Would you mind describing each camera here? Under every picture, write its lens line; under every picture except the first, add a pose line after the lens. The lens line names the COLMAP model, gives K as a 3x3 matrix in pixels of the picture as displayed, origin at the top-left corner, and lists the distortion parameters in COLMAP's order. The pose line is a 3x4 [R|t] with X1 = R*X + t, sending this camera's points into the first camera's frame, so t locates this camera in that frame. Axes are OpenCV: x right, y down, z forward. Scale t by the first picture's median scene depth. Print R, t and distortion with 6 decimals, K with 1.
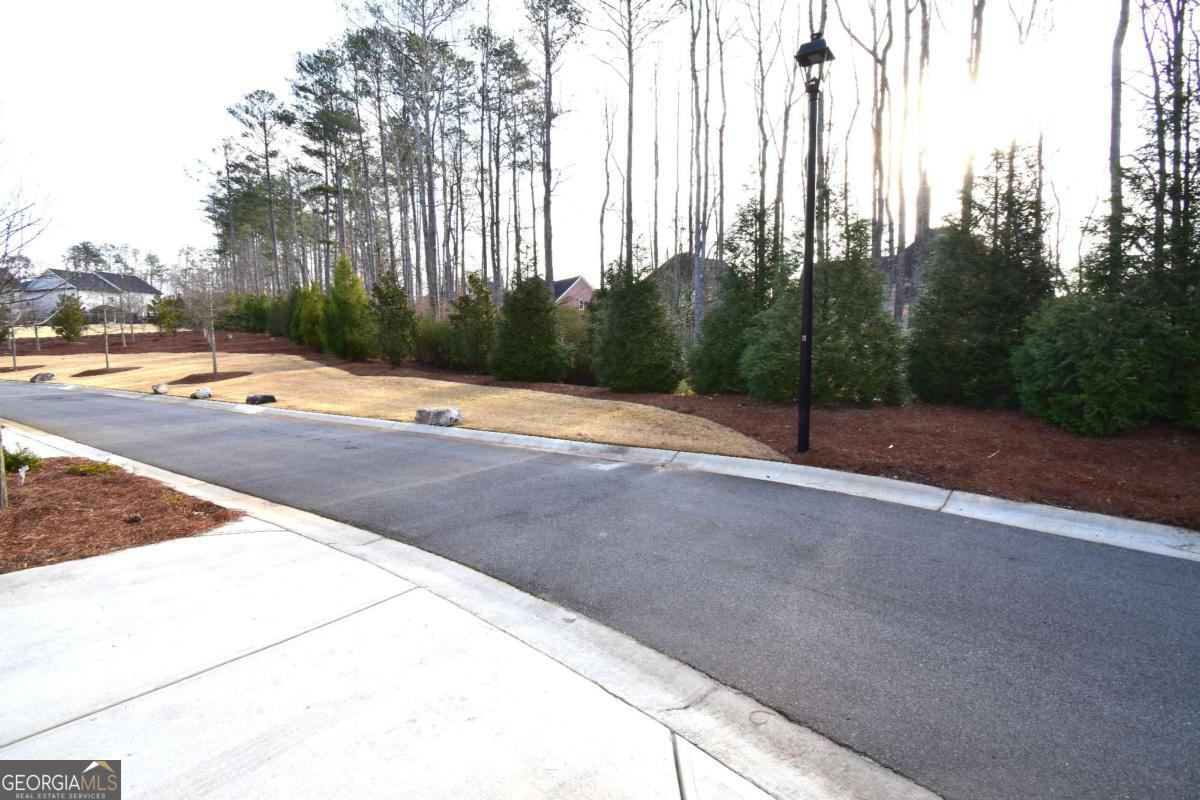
lens RADIAL K [[530.9, 0, 594.5], [0, 530.9, 395.9], [0, 0, 1]] dist [-0.000760, -0.006451]
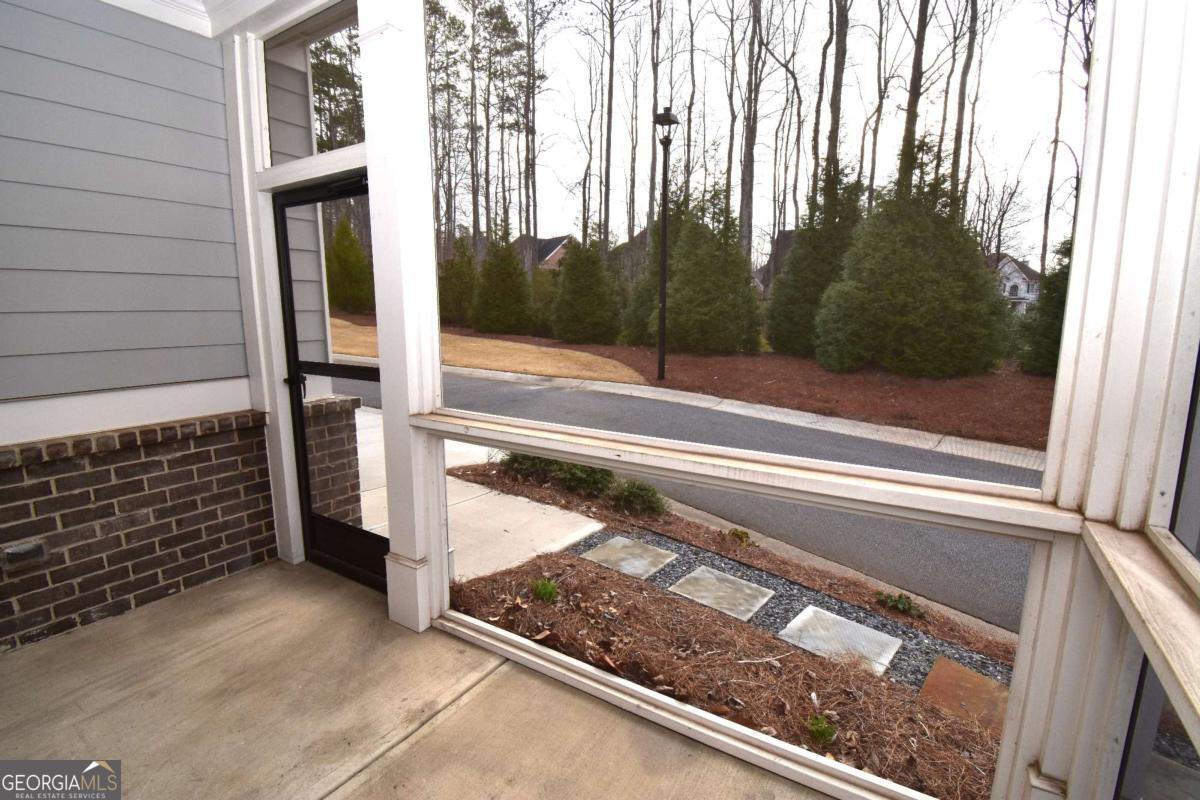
lens RADIAL K [[530.9, 0, 594.8], [0, 530.9, 397.9], [0, 0, 1]] dist [-0.000760, -0.006451]
pose [[0.999647, 0.023145, 0.013082, 0.033738], [-0.024134, 0.996397, 0.081308, 0.006813], [-0.011153, -0.081595, 0.996603, -0.099481]]
